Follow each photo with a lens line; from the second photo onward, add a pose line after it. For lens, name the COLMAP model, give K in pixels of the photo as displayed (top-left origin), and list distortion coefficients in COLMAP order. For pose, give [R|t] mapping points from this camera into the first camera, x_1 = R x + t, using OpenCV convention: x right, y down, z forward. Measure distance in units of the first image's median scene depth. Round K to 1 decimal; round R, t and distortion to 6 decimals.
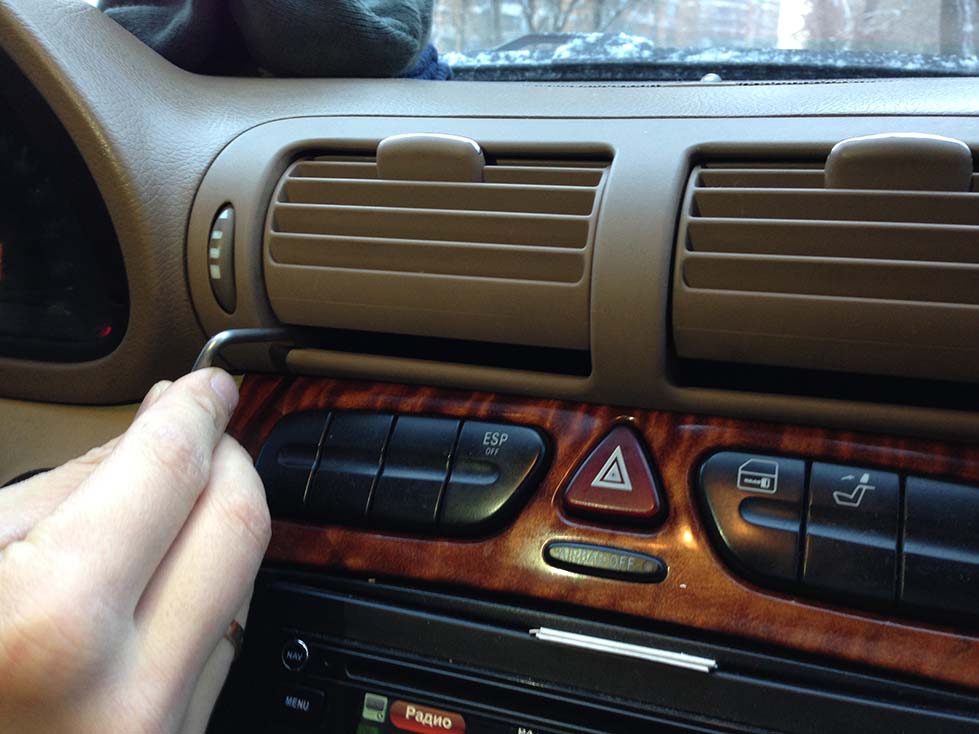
lens RADIAL K [[910.8, 0, 489.5], [0, 910.8, 367.0], [0, 0, 1]] dist [0.137215, -0.250502]
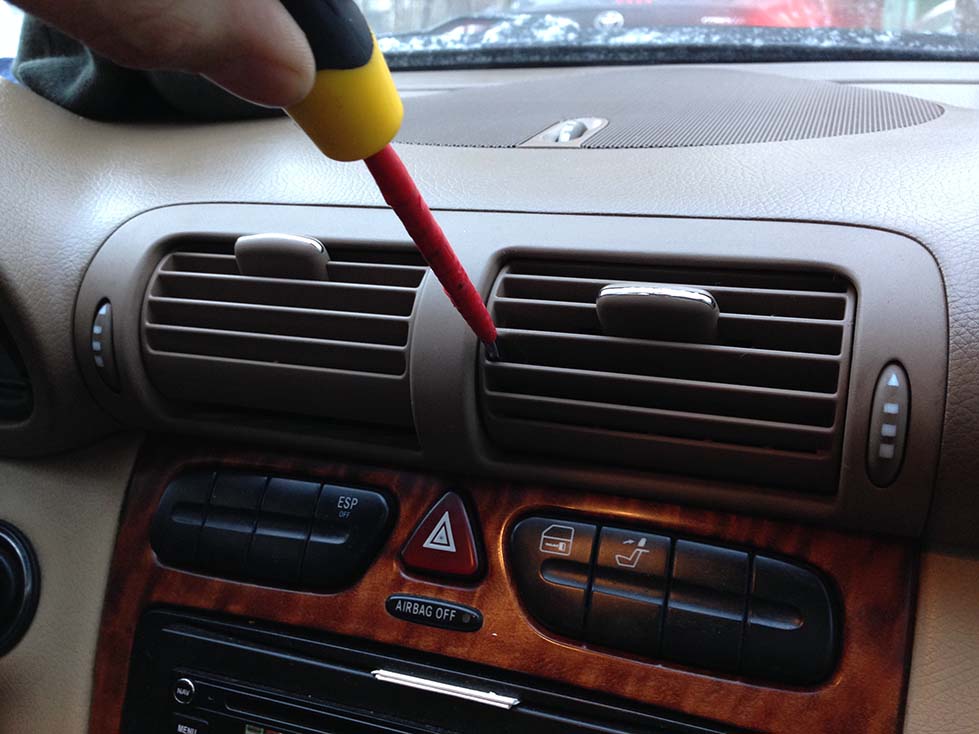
lens RADIAL K [[910.8, 0, 489.5], [0, 910.8, 367.0], [0, 0, 1]] dist [0.137215, -0.250502]
pose [[0.998934, -0.034955, -0.030145, 0.213183], [0.038013, 0.993462, 0.107653, -0.197057], [0.026184, -0.108685, 0.993731, -0.119432]]
